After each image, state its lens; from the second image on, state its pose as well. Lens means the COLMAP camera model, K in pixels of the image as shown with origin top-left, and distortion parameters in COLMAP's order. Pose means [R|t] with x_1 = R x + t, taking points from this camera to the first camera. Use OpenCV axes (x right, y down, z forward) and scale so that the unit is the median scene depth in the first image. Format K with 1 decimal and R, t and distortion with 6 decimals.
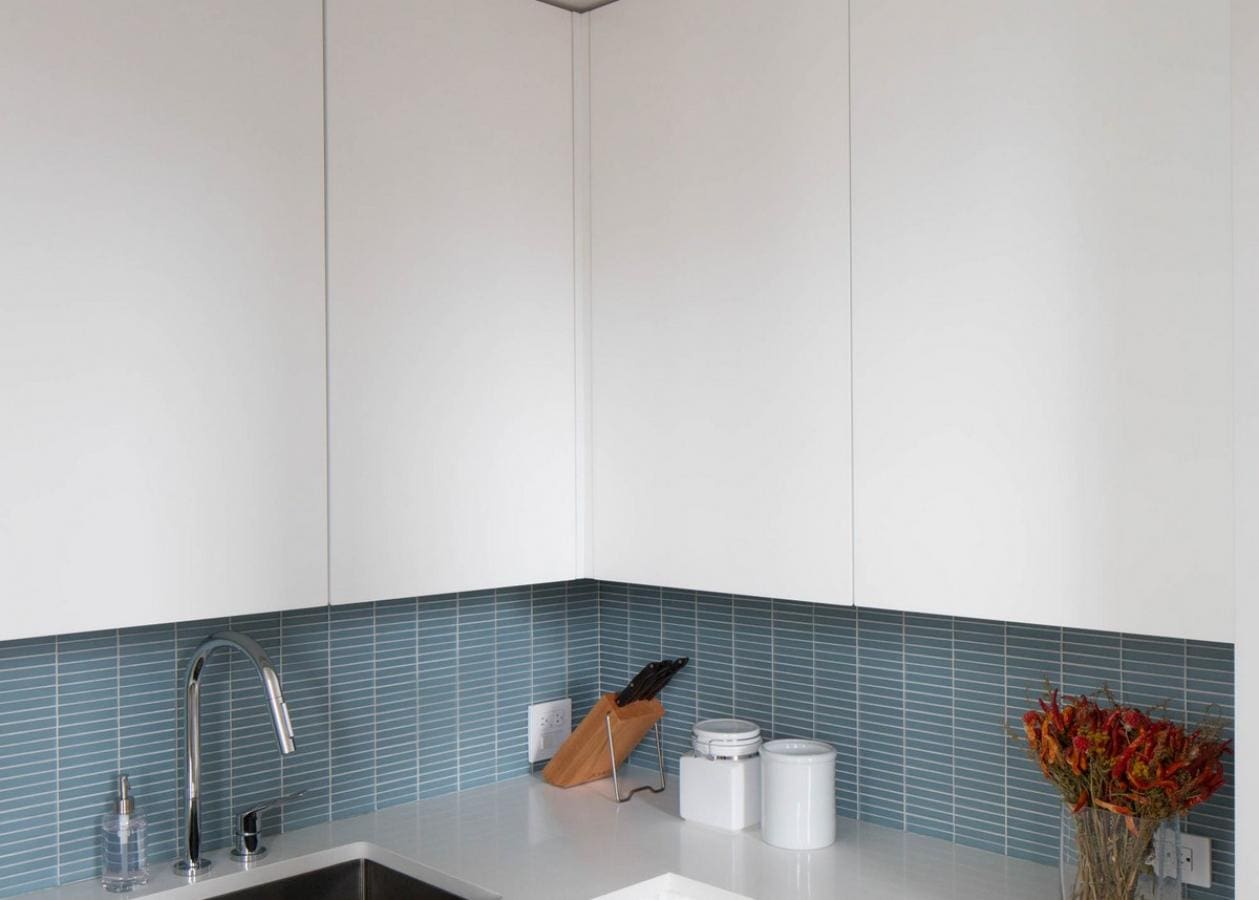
lens RADIAL K [[1282.3, 0, 629.5], [0, 1282.3, 450.0], [0, 0, 1]] dist [-0.001712, 0.001894]
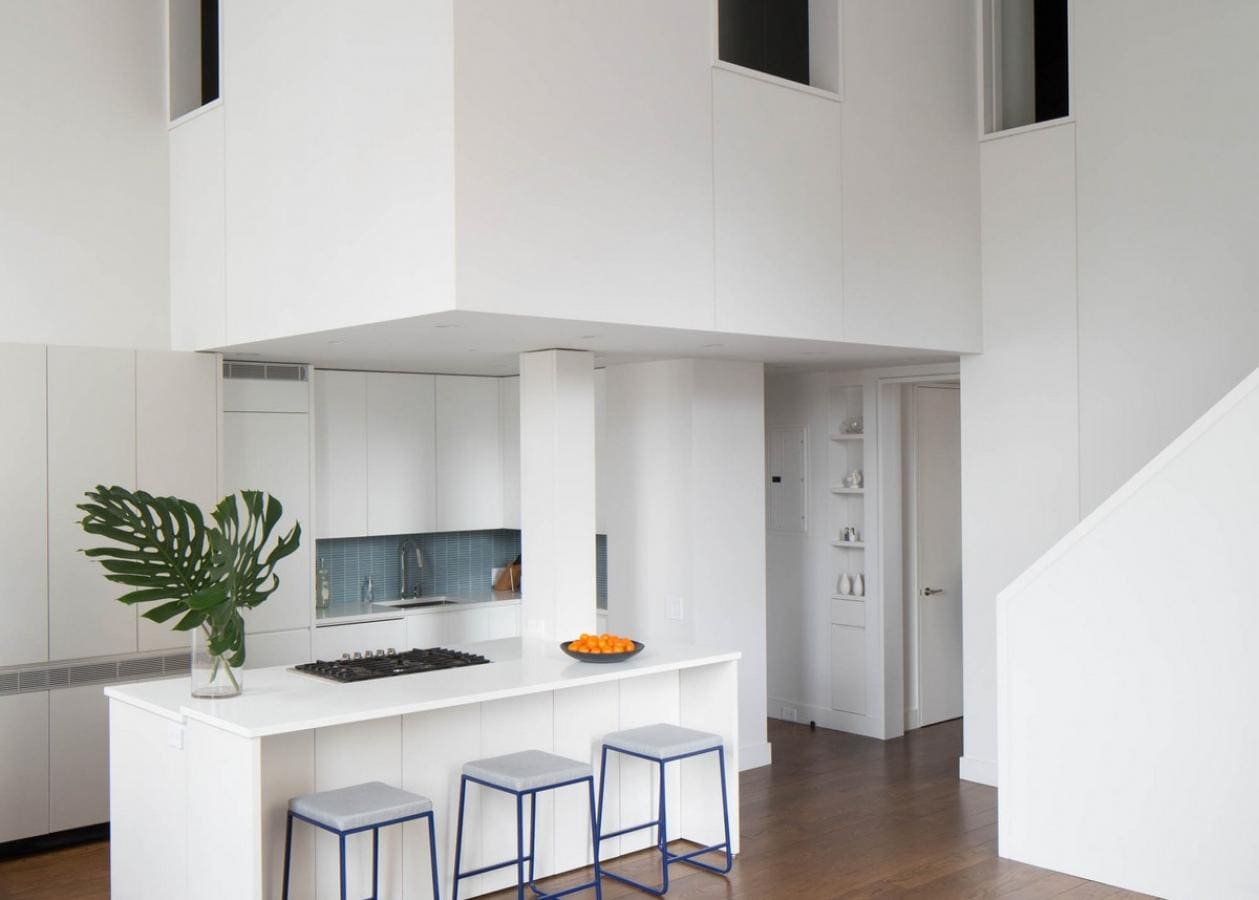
lens RADIAL K [[1282.3, 0, 629.5], [0, 1282.3, 450.0], [0, 0, 1]] dist [-0.001712, 0.001894]
pose [[0.999313, -0.004348, -0.036806, 0.516836], [0.004255, 0.999988, -0.002611, -0.121799], [0.036817, 0.002453, 0.999319, -2.959297]]
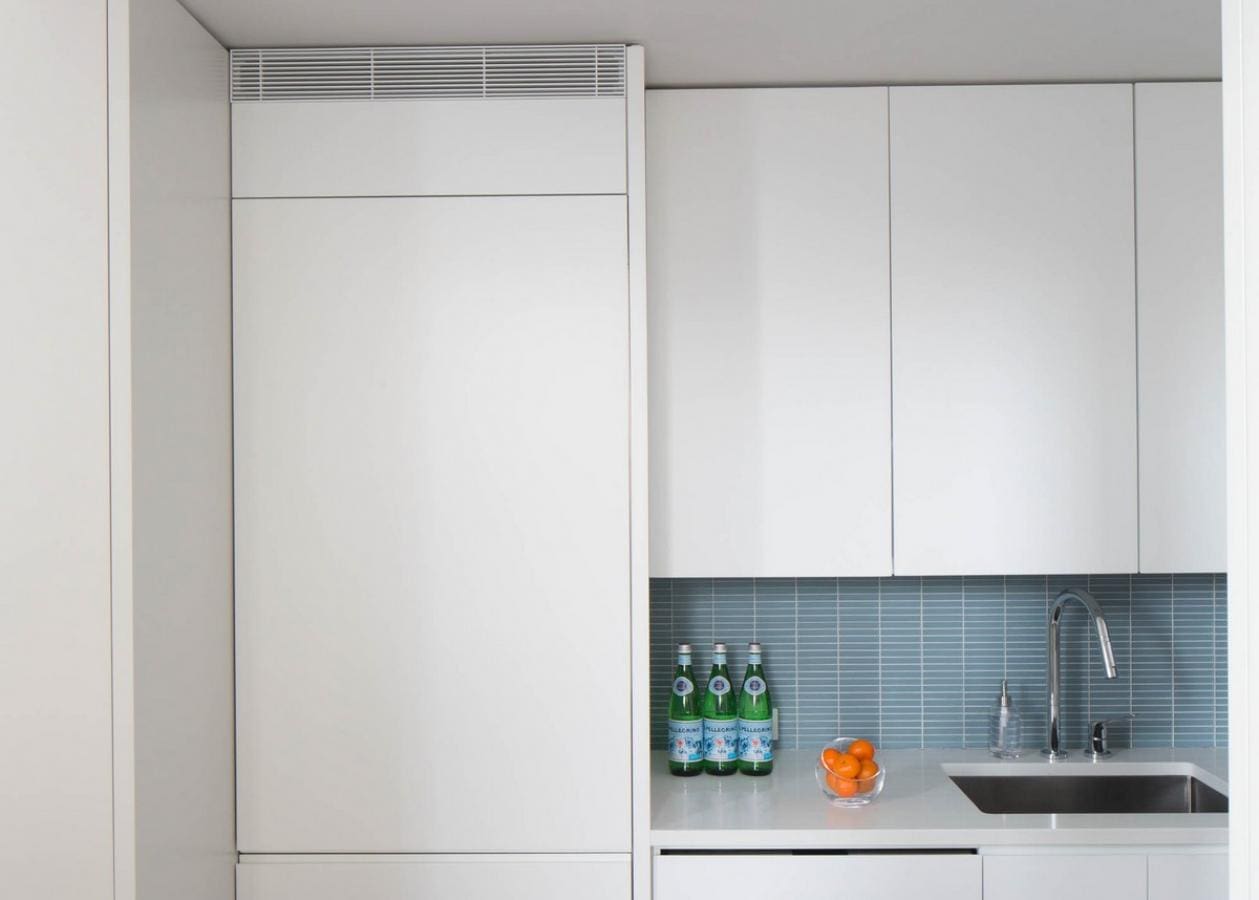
lens RADIAL K [[1282.3, 0, 629.5], [0, 1282.3, 450.0], [0, 0, 1]] dist [-0.001712, 0.001894]
pose [[0.709601, -0.002452, -0.704599, 0.320596], [0.003339, 0.999994, -0.000117, -0.009596], [0.704596, -0.002270, 0.709605, -0.325531]]
